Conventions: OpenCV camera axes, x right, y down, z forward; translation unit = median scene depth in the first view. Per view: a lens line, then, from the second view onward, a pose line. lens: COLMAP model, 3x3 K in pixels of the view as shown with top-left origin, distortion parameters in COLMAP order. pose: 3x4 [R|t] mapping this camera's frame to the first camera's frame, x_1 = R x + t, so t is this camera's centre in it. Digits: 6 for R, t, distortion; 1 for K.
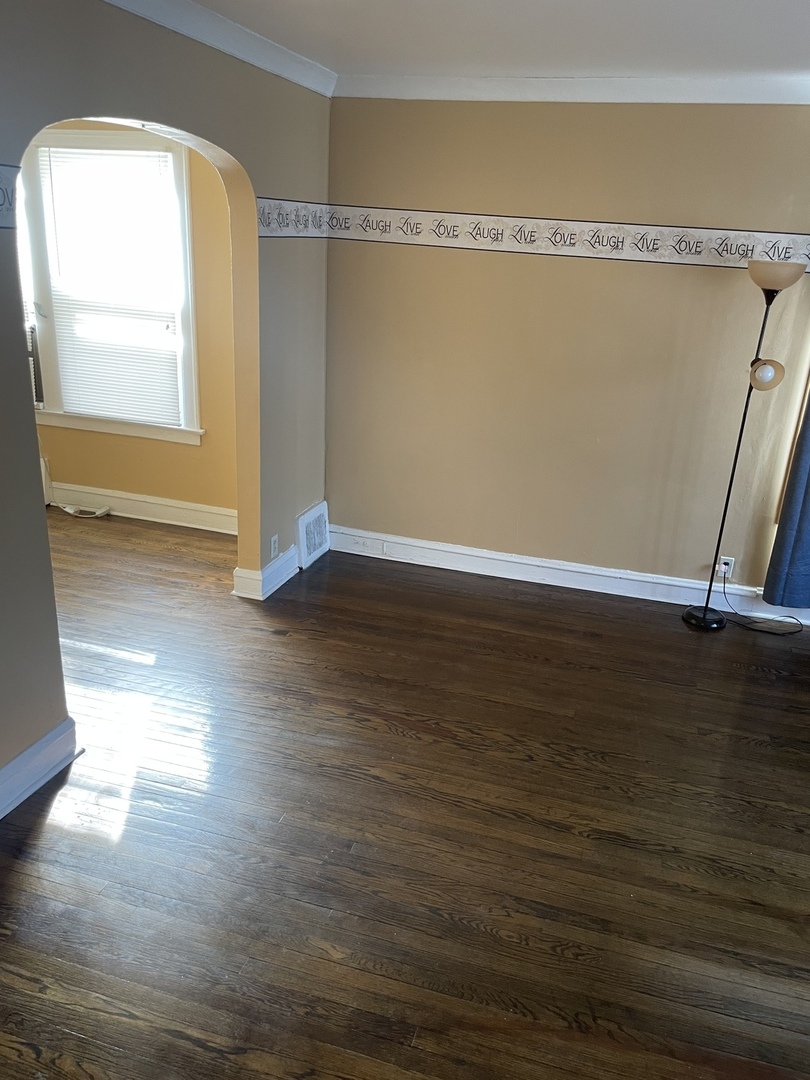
lens RADIAL K [[831.0, 0, 400.1], [0, 831.0, 540.6], [0, 0, 1]] dist [0.056737, -0.086020]
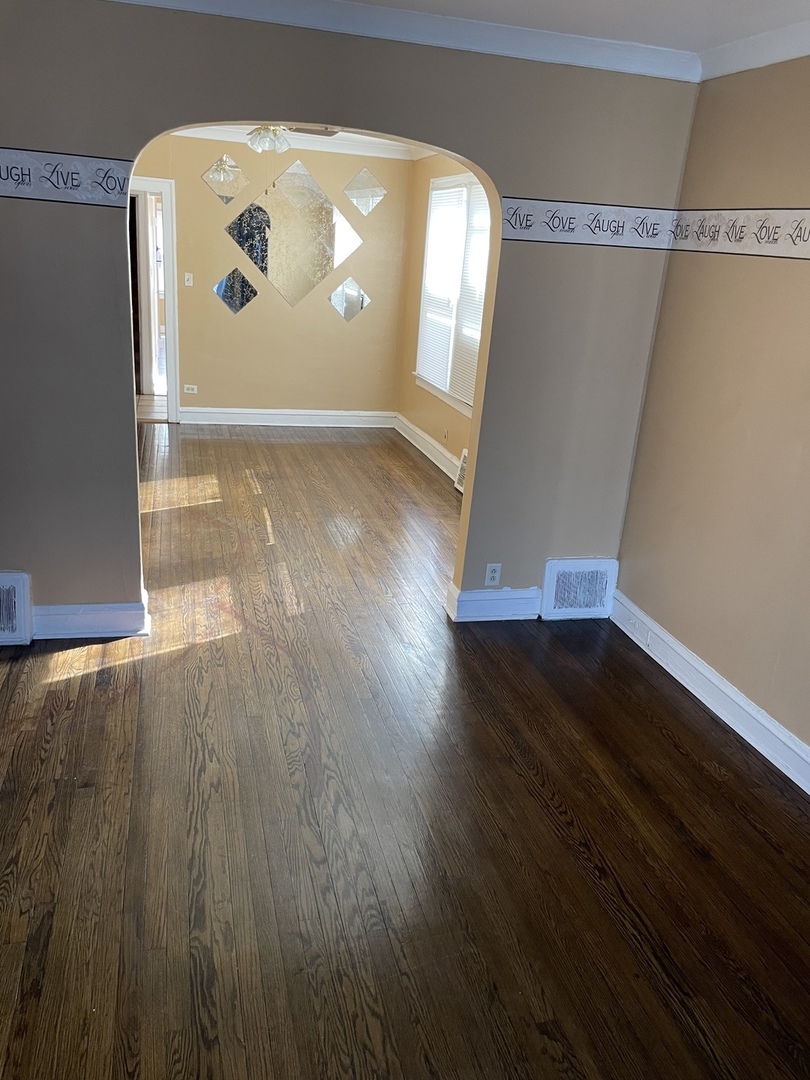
lens RADIAL K [[826.5, 0, 412.4], [0, 826.5, 543.3], [0, 0, 1]] dist [0.077884, -0.120619]
pose [[0.528499, 0.288171, -0.798528, 0.611963], [-0.336040, 0.934807, 0.114946, -0.118071], [0.779593, 0.207589, 0.590882, 0.435689]]
